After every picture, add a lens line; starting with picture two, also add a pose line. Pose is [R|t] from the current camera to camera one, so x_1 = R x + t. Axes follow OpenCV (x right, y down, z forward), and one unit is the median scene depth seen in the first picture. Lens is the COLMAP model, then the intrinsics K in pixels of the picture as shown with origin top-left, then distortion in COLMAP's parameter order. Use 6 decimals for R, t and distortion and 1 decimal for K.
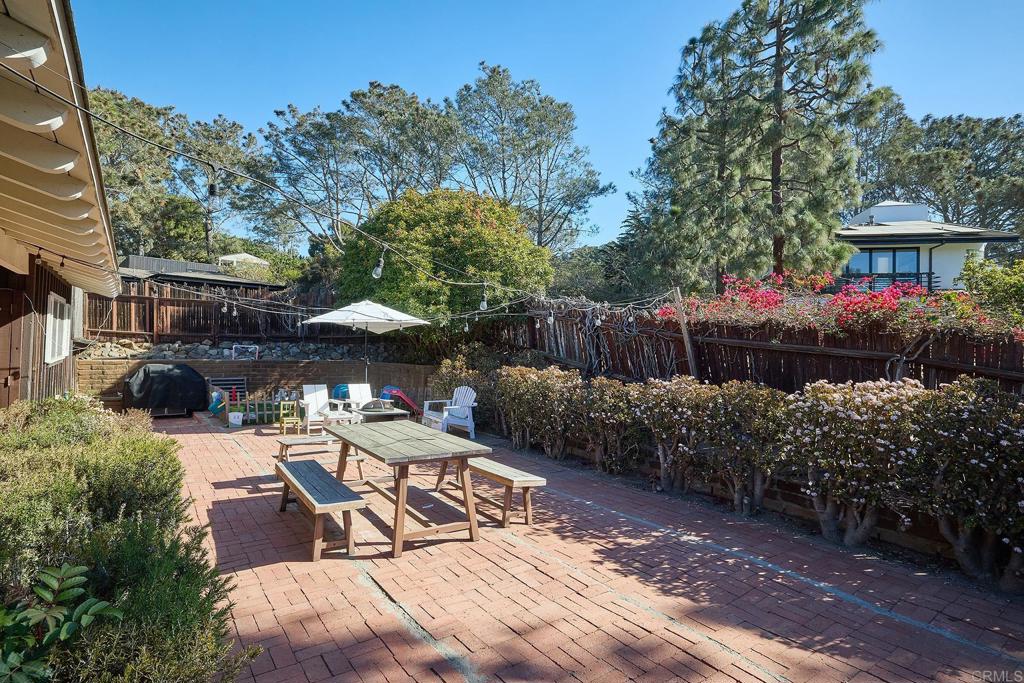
lens RADIAL K [[519.5, 0, 507.8], [0, 519.5, 344.0], [0, 0, 1]] dist [-0.044778, 0.028410]
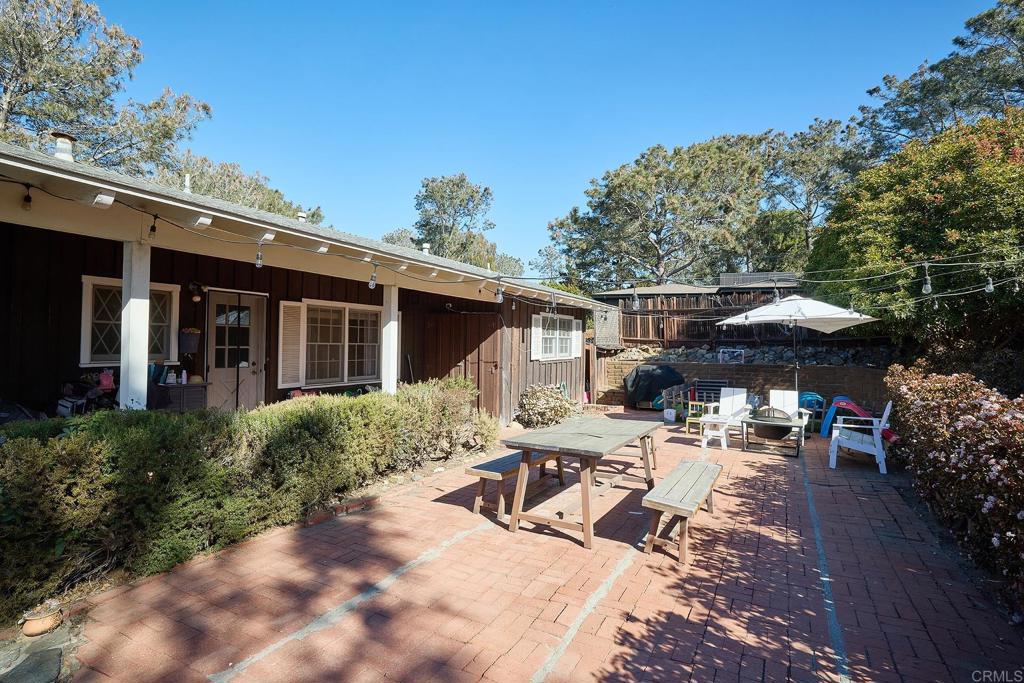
lens RADIAL K [[519.5, 0, 507.8], [0, 519.5, 344.0], [0, 0, 1]] dist [-0.044778, 0.028410]
pose [[0.437579, -0.017508, -0.899010, 0.341209], [0.003499, 0.999836, -0.017768, 0.013303], [0.899173, 0.004629, 0.437568, 0.217602]]
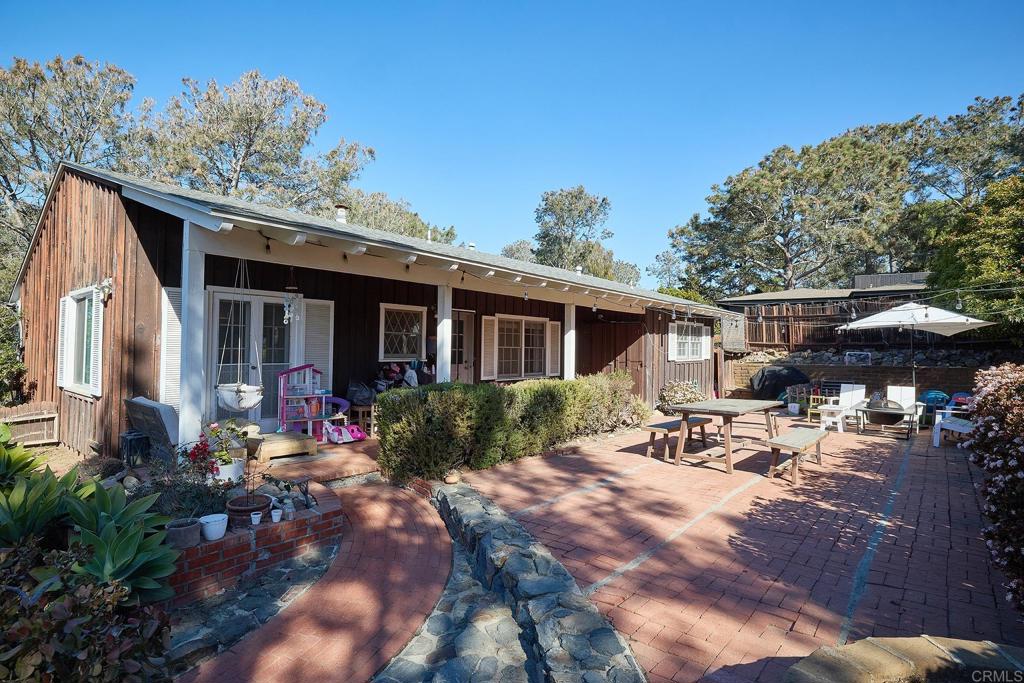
lens RADIAL K [[519.5, 0, 507.8], [0, 519.5, 344.0], [0, 0, 1]] dist [-0.044778, 0.028410]
pose [[0.234344, -0.031331, -0.971649, 0.578398], [0.002477, 0.999497, -0.031631, 0.027369], [0.972151, 0.005006, 0.234303, 0.020367]]
